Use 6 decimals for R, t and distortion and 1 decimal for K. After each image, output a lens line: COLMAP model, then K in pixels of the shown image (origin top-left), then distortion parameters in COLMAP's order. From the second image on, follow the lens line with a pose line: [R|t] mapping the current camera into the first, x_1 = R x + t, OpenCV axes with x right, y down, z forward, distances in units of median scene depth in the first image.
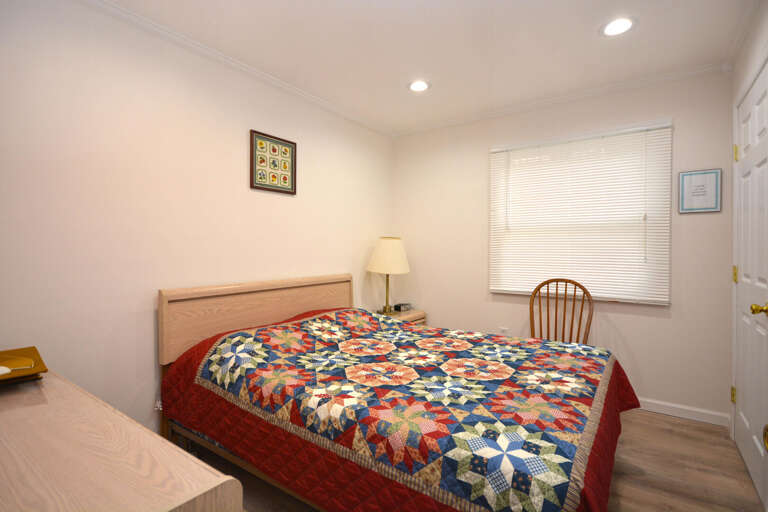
lens RADIAL K [[378.3, 0, 384.0], [0, 378.3, 256.0], [0, 0, 1]] dist [0.001621, 0.000260]
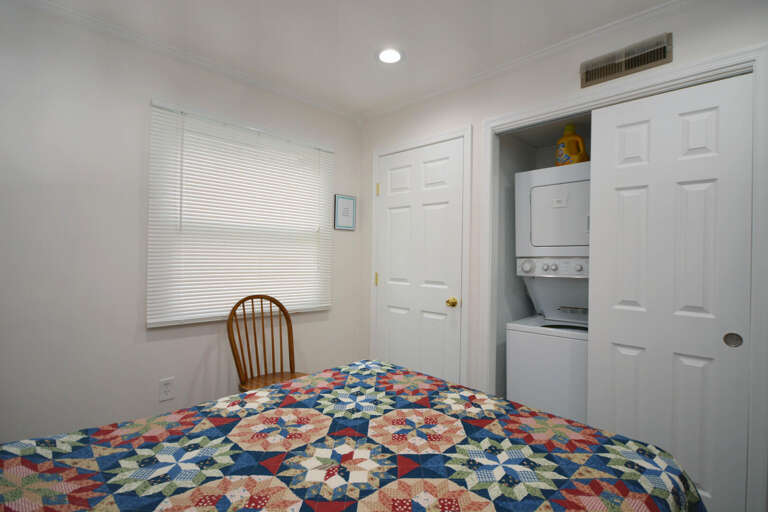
lens RADIAL K [[378.3, 0, 384.0], [0, 378.3, 256.0], [0, 0, 1]] dist [0.001621, 0.000260]
pose [[0.166714, 0.003998, 0.985997, -0.455628], [-0.000985, 0.999992, -0.003888, -0.032582], [-0.986005, -0.000323, 0.166716, 0.869525]]
